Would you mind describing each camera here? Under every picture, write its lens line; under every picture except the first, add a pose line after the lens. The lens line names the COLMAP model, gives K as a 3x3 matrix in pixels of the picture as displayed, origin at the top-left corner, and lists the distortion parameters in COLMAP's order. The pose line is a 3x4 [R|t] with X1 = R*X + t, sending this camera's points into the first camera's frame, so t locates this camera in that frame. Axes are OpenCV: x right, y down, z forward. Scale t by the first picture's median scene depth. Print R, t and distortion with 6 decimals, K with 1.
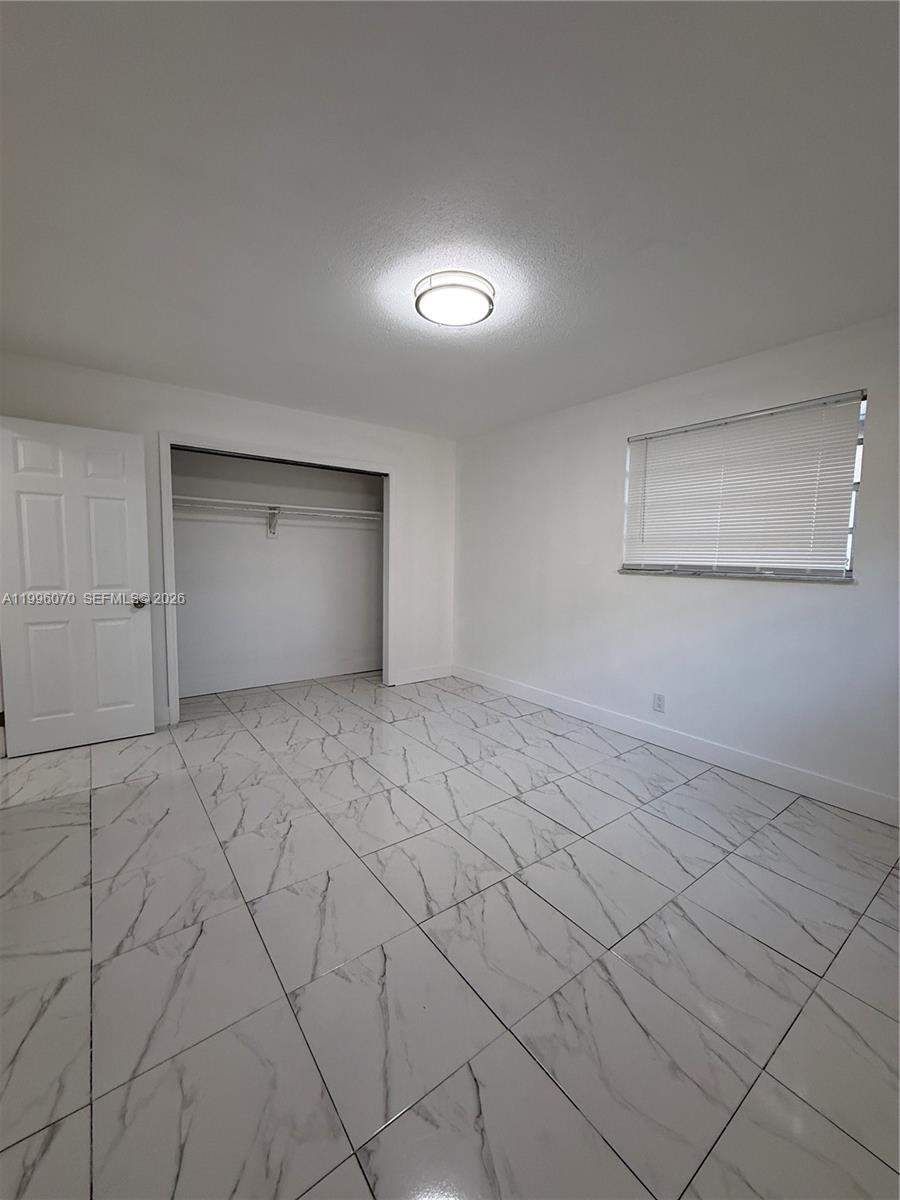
lens RADIAL K [[481.2, 0, 449.7], [0, 481.2, 598.3], [0, 0, 1]] dist [-0.000532, 0.000735]
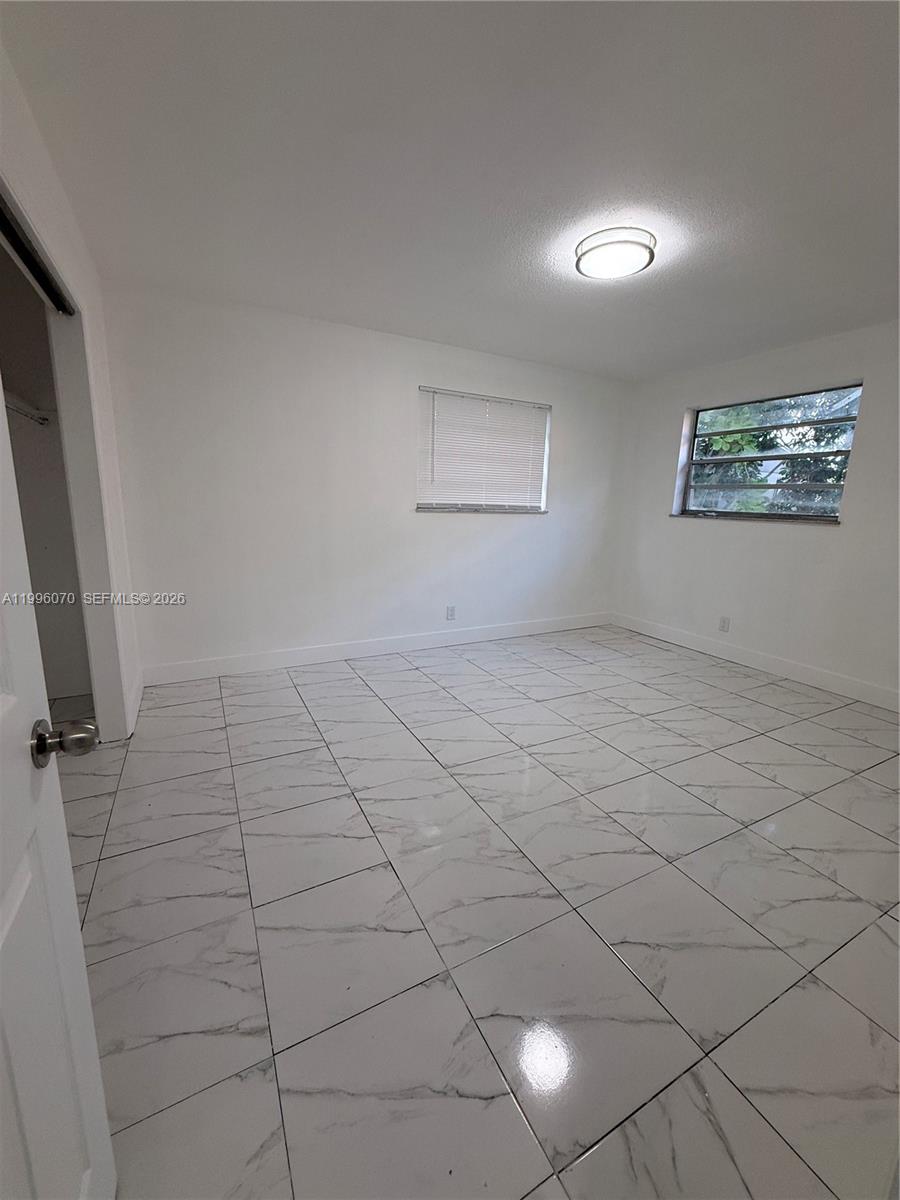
lens RADIAL K [[481.2, 0, 449.4], [0, 481.2, 599.3], [0, 0, 1]] dist [-0.000532, 0.000735]
pose [[0.153638, -0.209462, 0.965671, -0.873881], [0.063024, 0.977362, 0.201971, -0.085945], [-0.986115, 0.029830, 0.163361, 0.866441]]
